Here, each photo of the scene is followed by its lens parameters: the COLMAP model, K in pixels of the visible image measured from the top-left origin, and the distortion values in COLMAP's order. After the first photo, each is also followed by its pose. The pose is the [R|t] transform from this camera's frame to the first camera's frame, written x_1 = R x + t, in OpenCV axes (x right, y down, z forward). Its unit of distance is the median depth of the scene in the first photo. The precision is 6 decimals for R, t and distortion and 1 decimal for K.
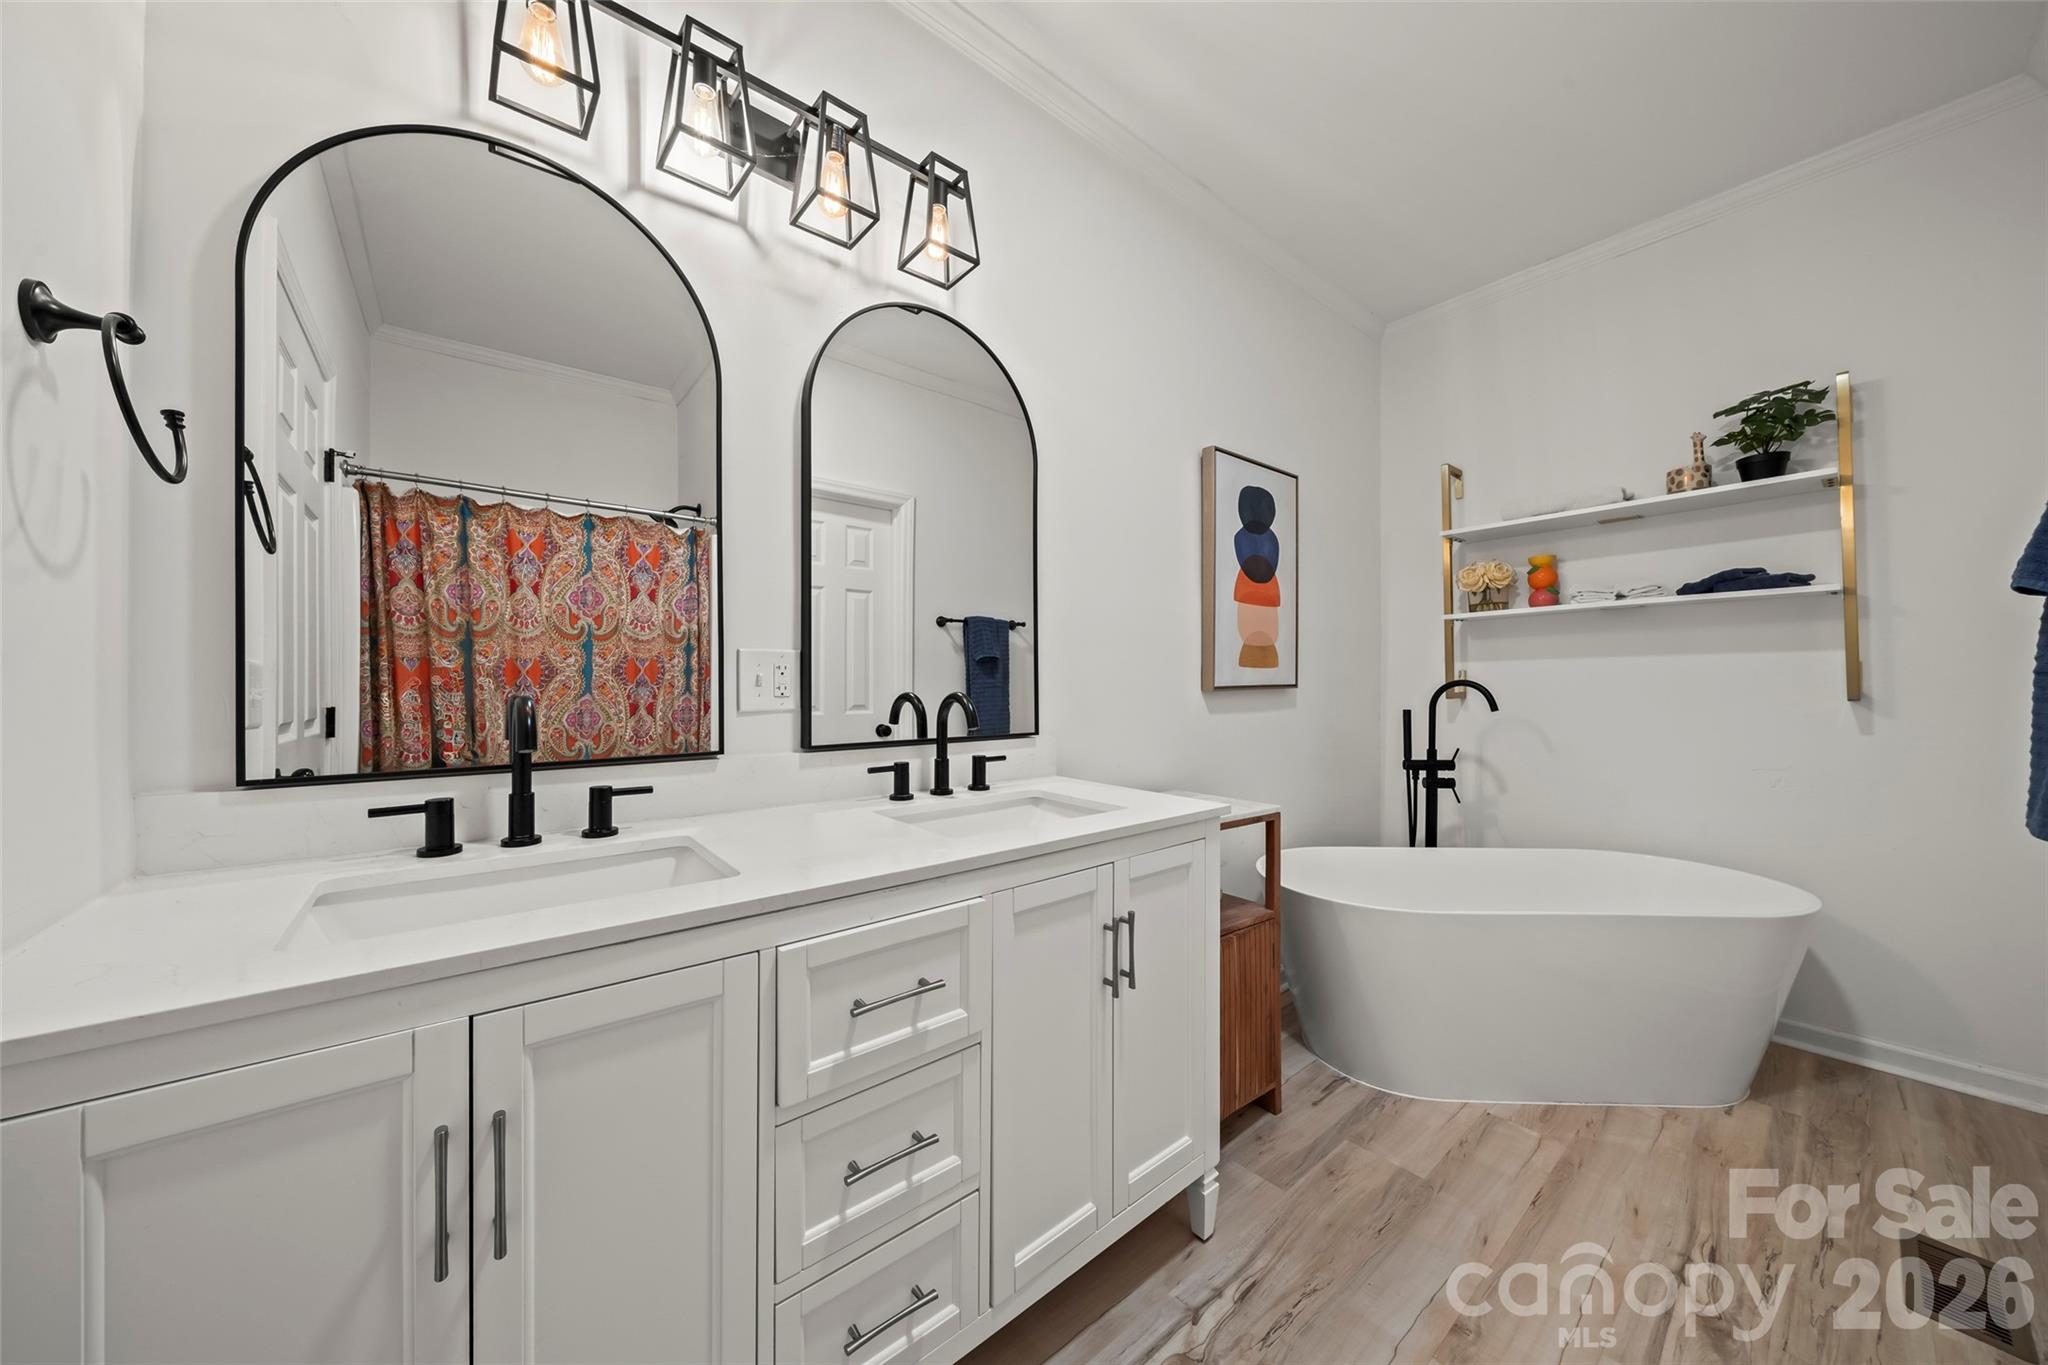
lens RADIAL K [[710.3, 0, 1033.1], [0, 710.3, 686.8], [0, 0, 1]] dist [-0.005841, -0.000055]
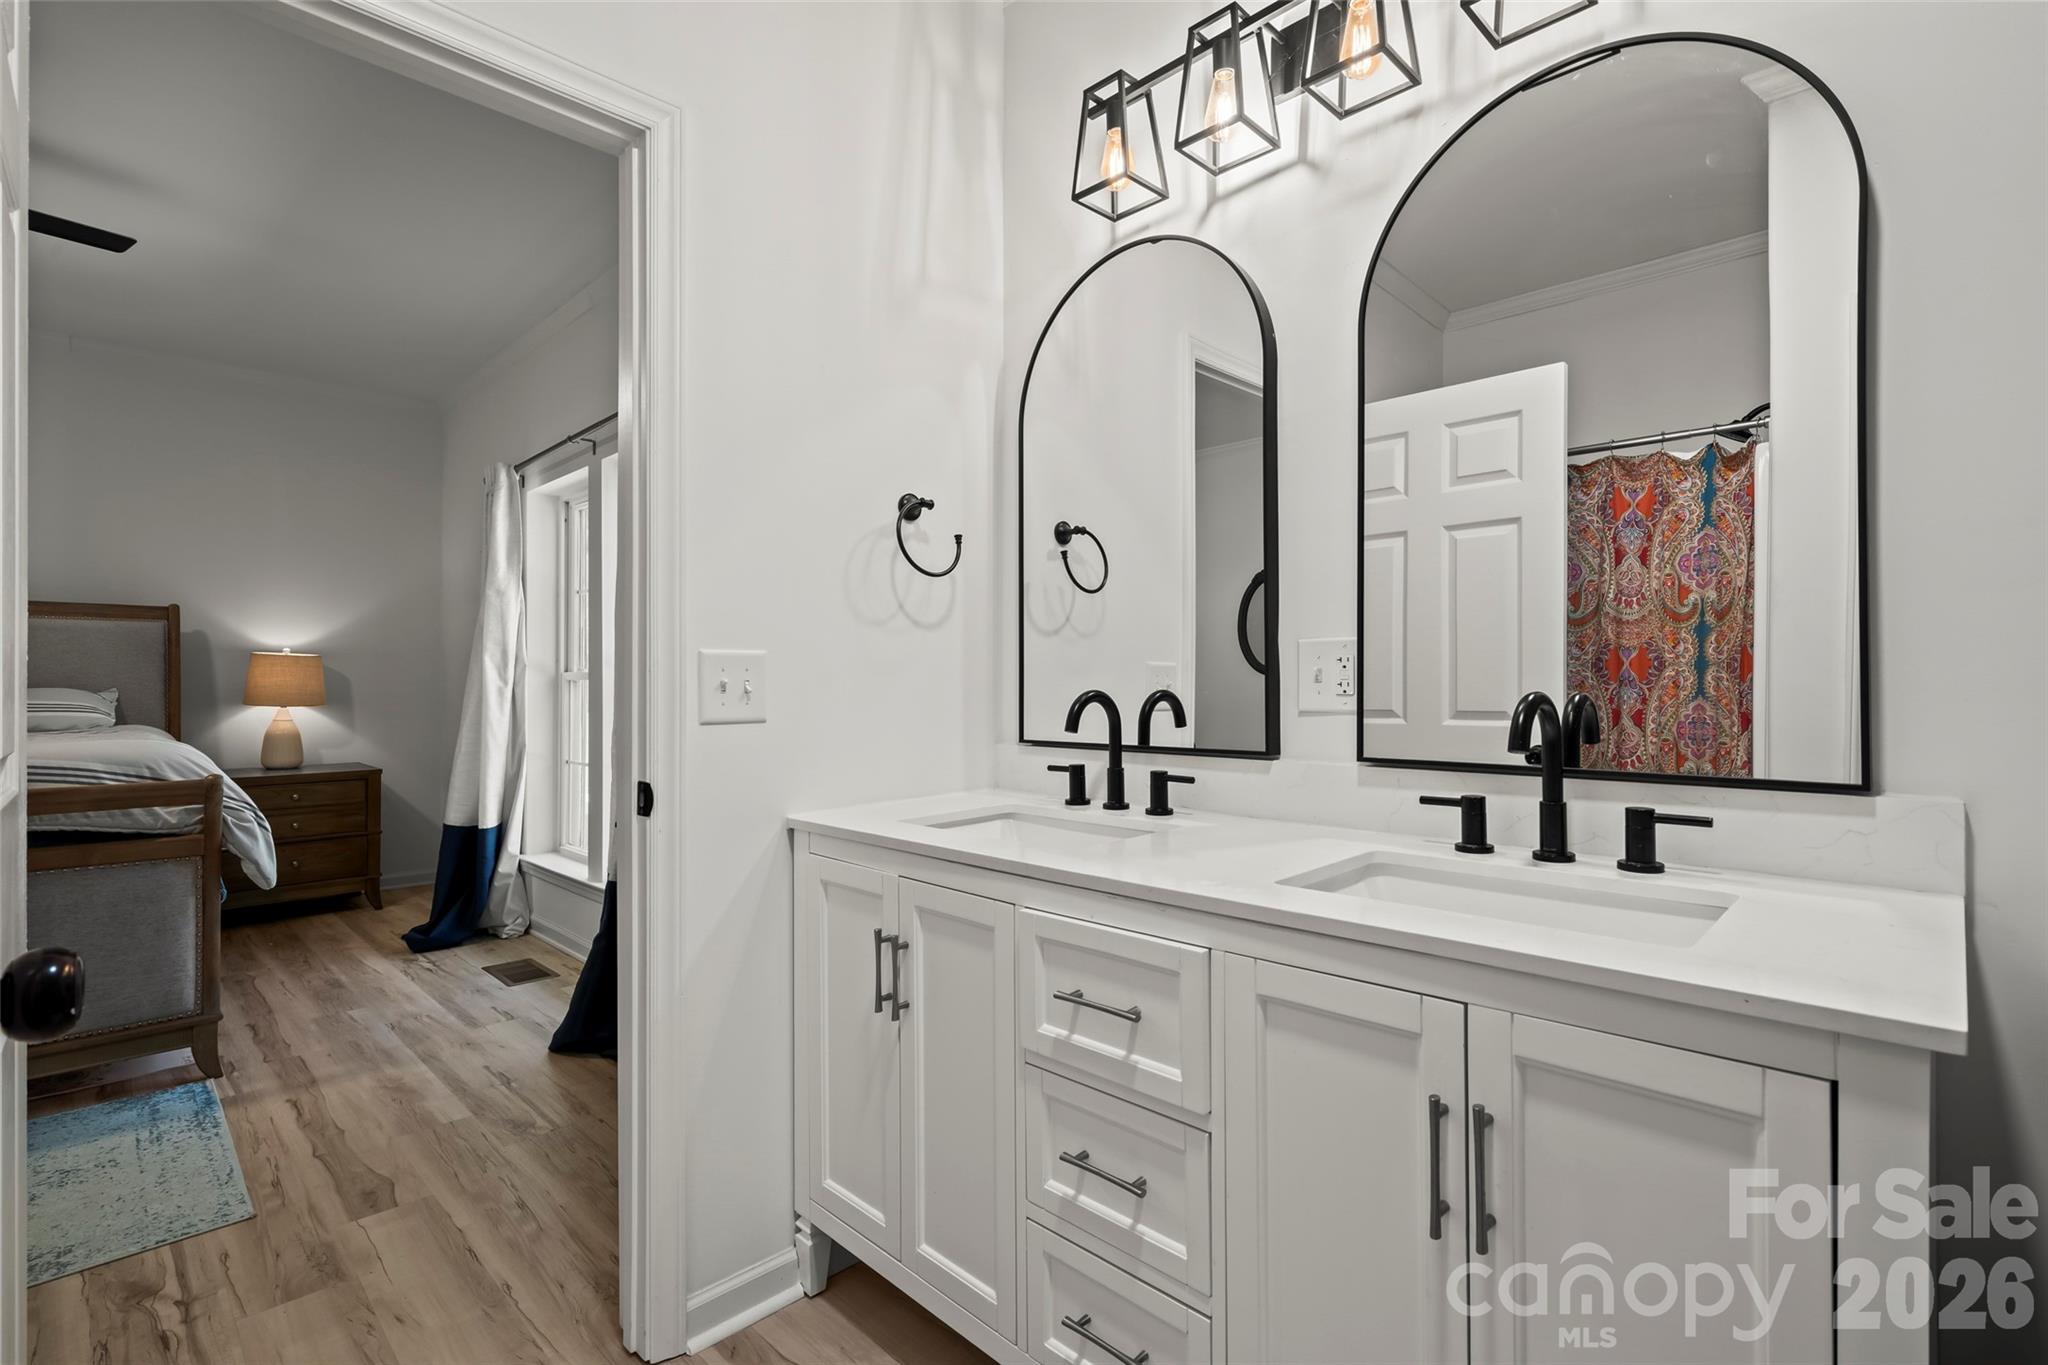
lens RADIAL K [[950.2, 0, 968.4], [0, 950.2, 680.5], [0, 0, 1]] dist [0.020745, -0.000171]
pose [[0.049263, 0.000127, -0.998786, 0.816628], [0.000561, 1.000000, 0.000154, -0.008957], [0.998786, -0.000568, 0.049263, 0.555989]]
